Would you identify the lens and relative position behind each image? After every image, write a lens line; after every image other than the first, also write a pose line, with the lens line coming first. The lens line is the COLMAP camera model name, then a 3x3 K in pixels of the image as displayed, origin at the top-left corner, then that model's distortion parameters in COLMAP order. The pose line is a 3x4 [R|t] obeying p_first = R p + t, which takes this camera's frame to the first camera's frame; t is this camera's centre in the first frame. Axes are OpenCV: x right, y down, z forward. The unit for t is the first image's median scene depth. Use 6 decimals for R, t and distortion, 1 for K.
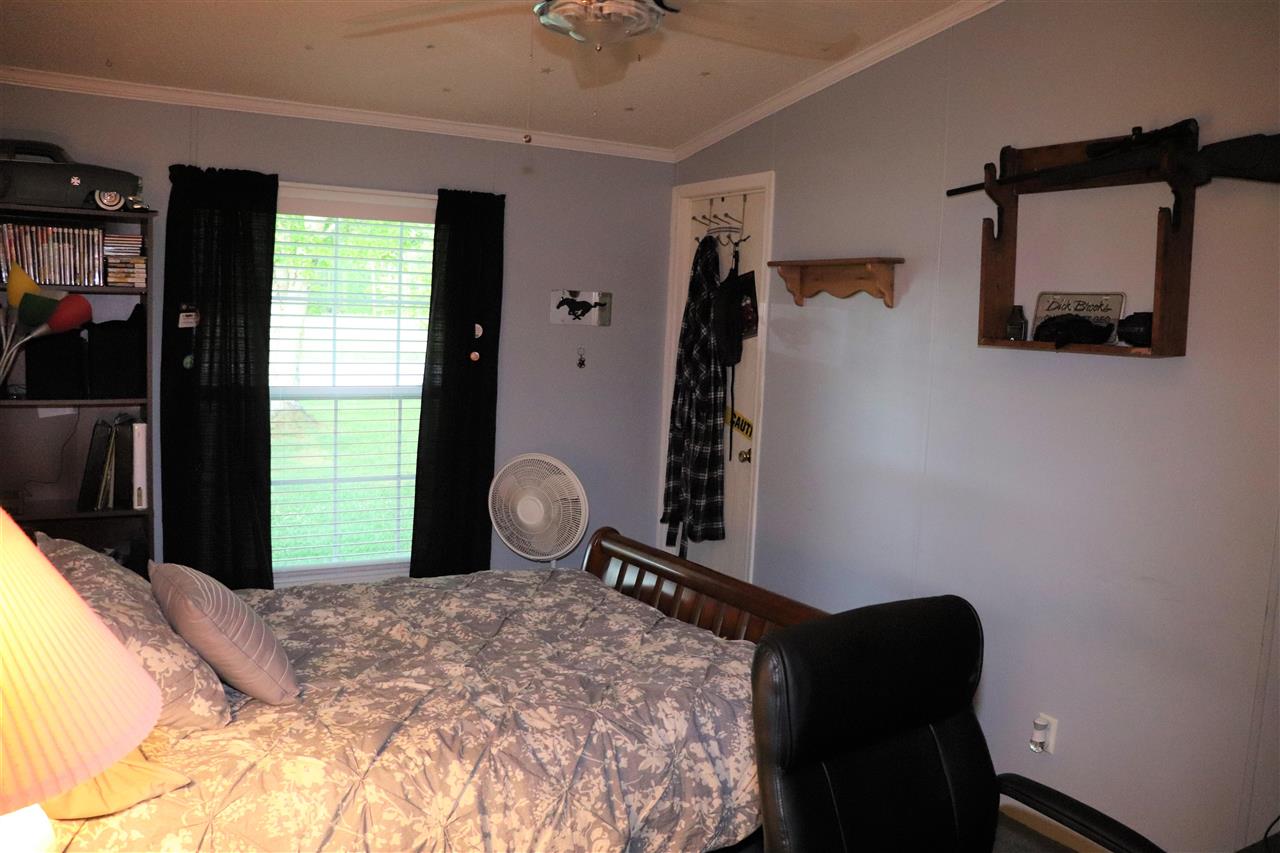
lens RADIAL K [[1052.8, 0, 638.3], [0, 1052.8, 445.7], [0, 0, 1]] dist [-0.177891, 0.168013]
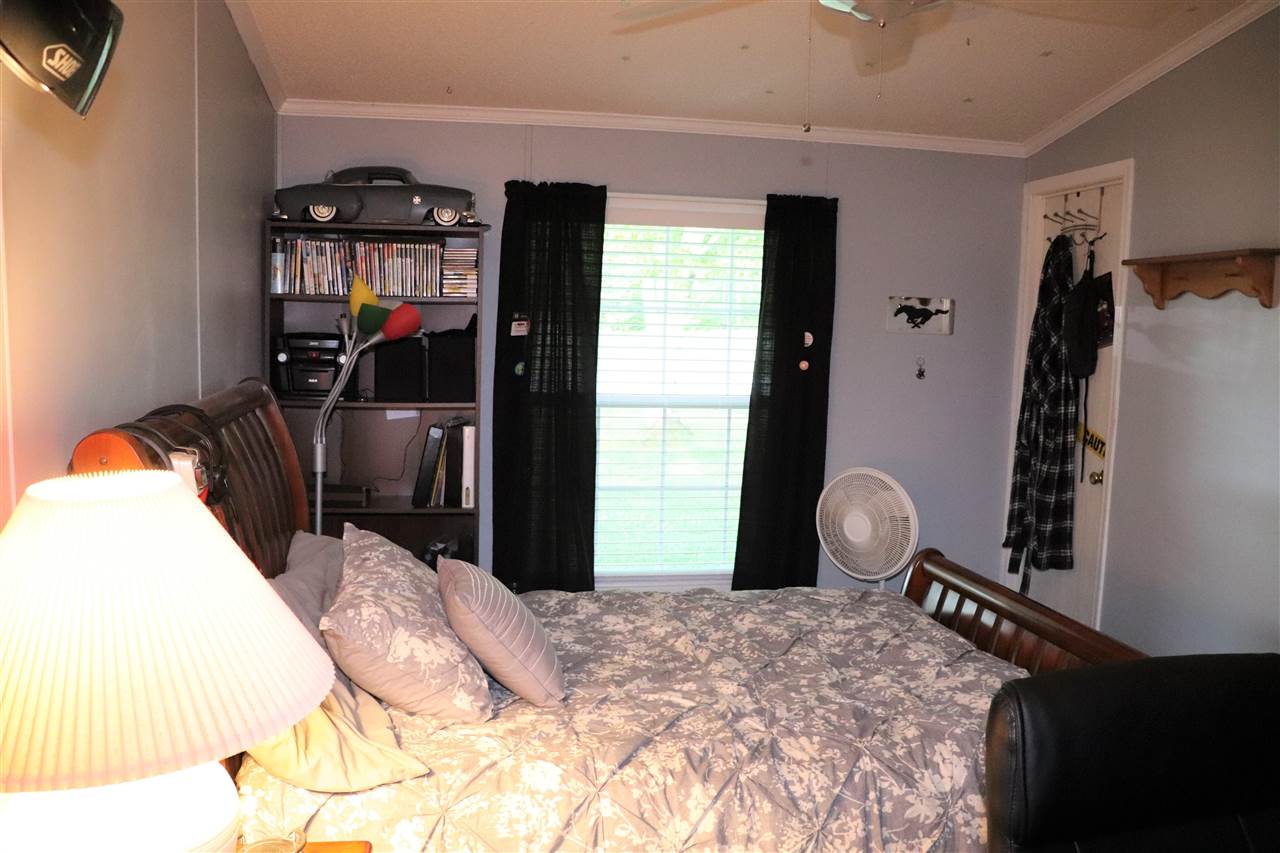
lens RADIAL K [[1052.8, 0, 638.3], [0, 1052.8, 445.7], [0, 0, 1]] dist [-0.177891, 0.168013]
pose [[0.932733, 0.024388, -0.359743, 0.078891], [-0.029856, 0.999508, -0.009651, 0.004157], [0.359331, 0.019742, 0.933001, 0.065225]]
